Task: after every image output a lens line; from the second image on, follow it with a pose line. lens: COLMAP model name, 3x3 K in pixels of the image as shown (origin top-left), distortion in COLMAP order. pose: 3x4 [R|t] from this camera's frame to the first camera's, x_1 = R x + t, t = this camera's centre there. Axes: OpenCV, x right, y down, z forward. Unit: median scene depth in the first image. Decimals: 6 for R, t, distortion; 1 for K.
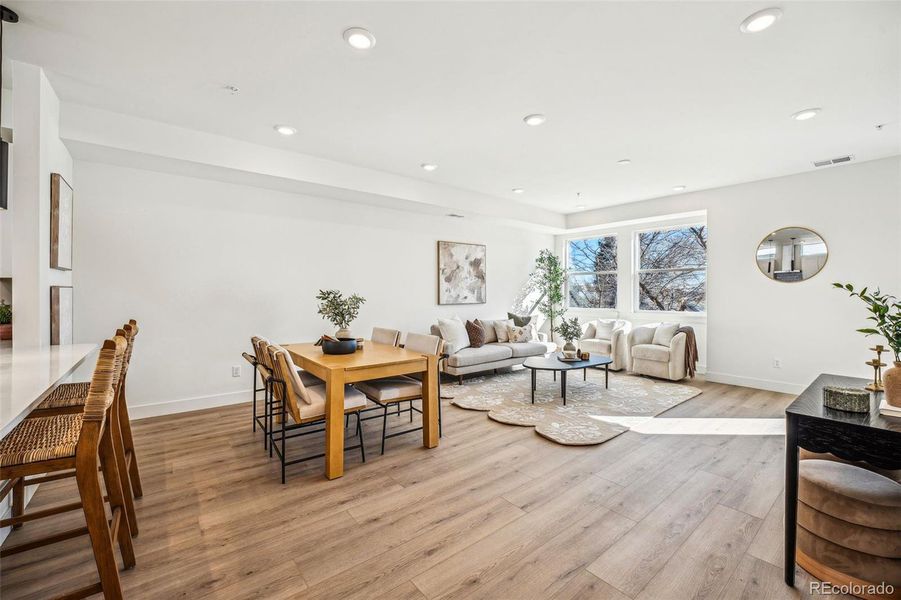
lens RADIAL K [[368.7, 0, 452.5], [0, 368.7, 289.8], [0, 0, 1]] dist [-0.030889, 0.004356]
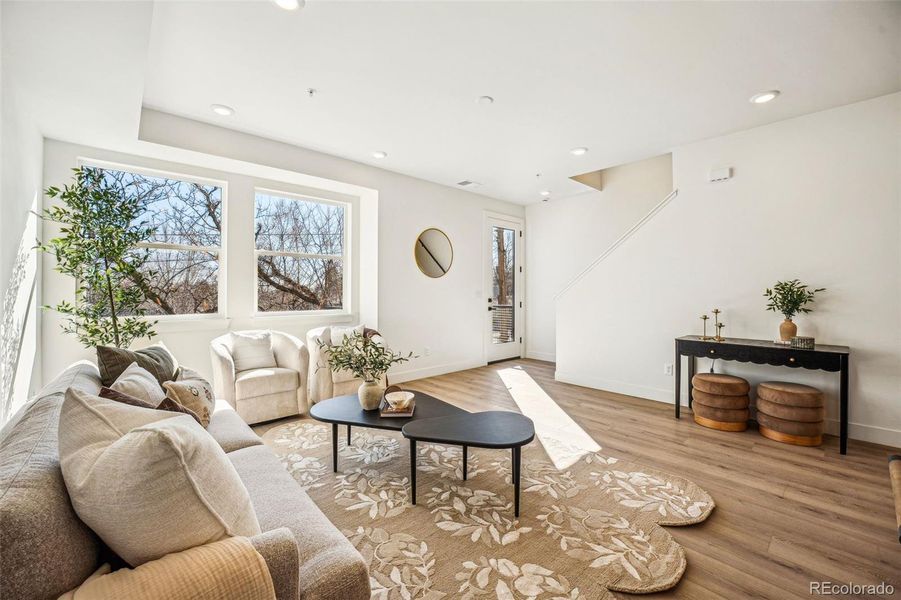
lens RADIAL K [[368.7, 0, 449.2], [0, 368.7, 292.0], [0, 0, 1]] dist [-0.030889, 0.004356]
pose [[-0.058645, -0.004281, 0.998270, -0.172305], [-0.008563, 0.999956, 0.003786, 0.015019], [-0.998242, -0.008327, -0.058679, 0.798410]]
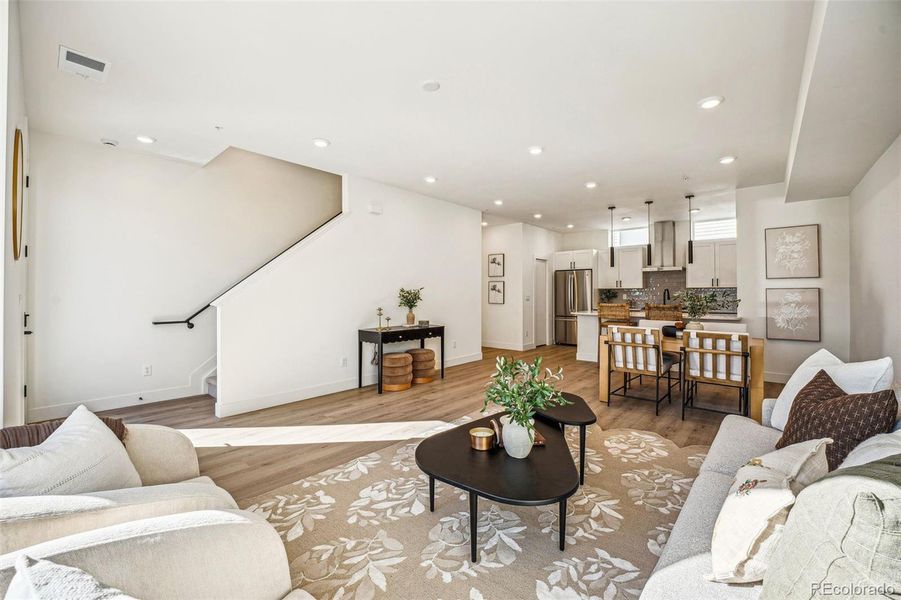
lens RADIAL K [[368.7, 0, 454.4], [0, 368.7, 293.4], [0, 0, 1]] dist [-0.030889, 0.004356]
pose [[-0.982993, -0.004631, -0.183582, 0.393101], [-0.002931, 0.999950, -0.009529, 0.017093], [0.183617, -0.008829, -0.982958, 1.177862]]
